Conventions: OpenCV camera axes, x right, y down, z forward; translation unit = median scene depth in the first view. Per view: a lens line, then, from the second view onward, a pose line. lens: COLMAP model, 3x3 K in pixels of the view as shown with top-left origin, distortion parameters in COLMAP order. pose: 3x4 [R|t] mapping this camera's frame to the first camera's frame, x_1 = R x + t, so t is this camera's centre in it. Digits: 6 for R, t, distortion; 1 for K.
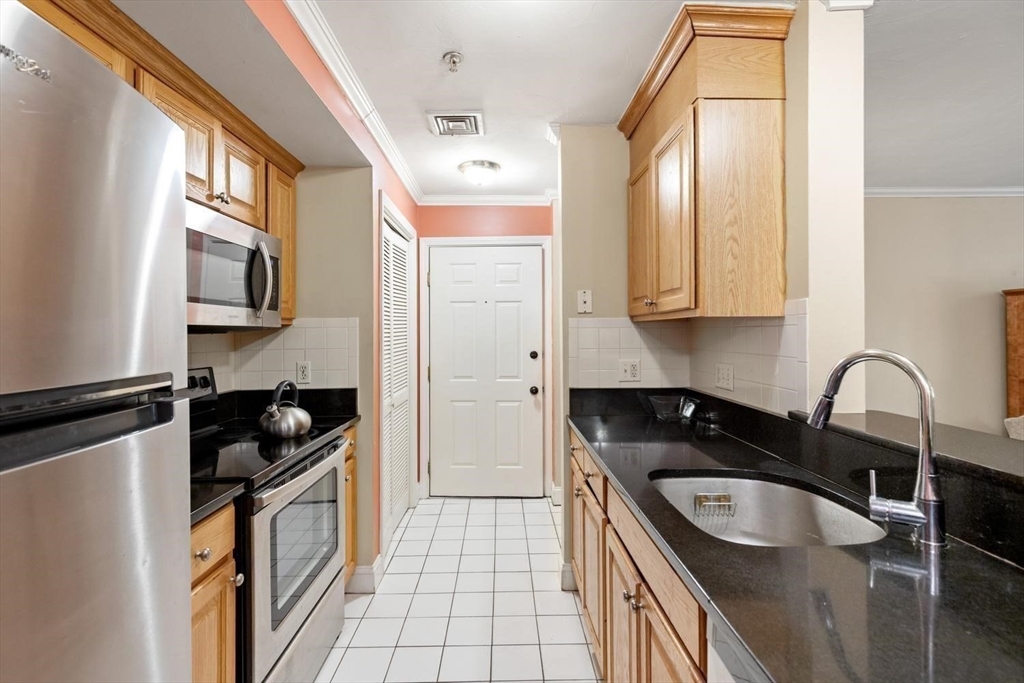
lens RADIAL K [[461.8, 0, 512.9], [0, 461.8, 328.9], [0, 0, 1]] dist [0.006979, -0.002162]
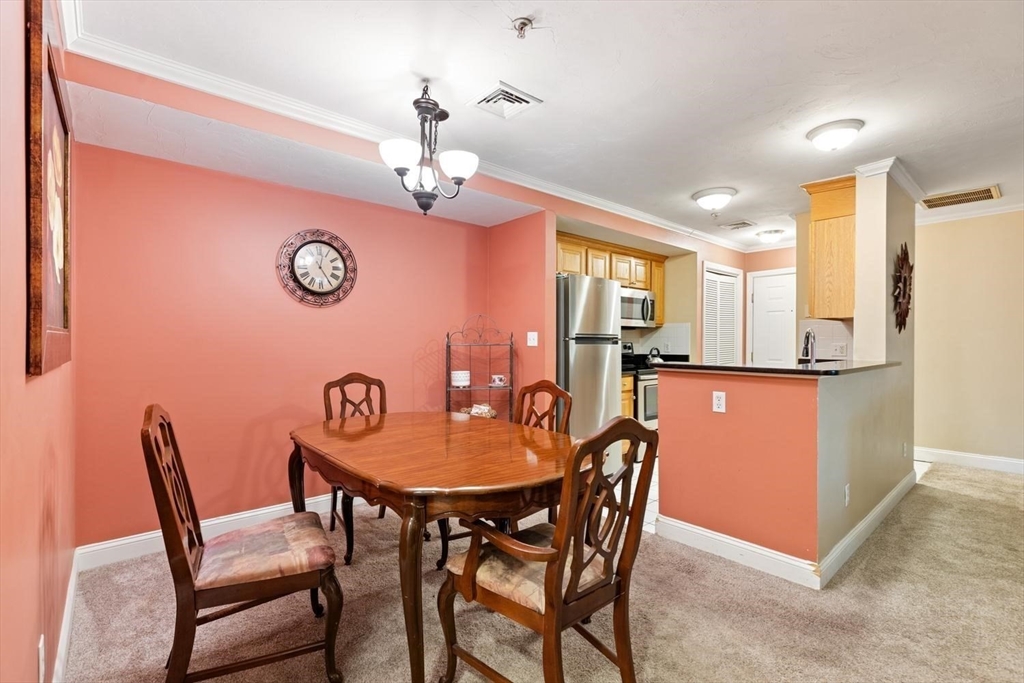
lens RADIAL K [[461.8, 0, 516.2], [0, 461.8, 343.2], [0, 0, 1]] dist [0.006979, -0.002162]
pose [[0.651757, 0.010430, -0.758356, 0.922431], [-0.002252, 0.999928, 0.011817, 0.055499], [0.758424, -0.005994, 0.651734, -1.224339]]
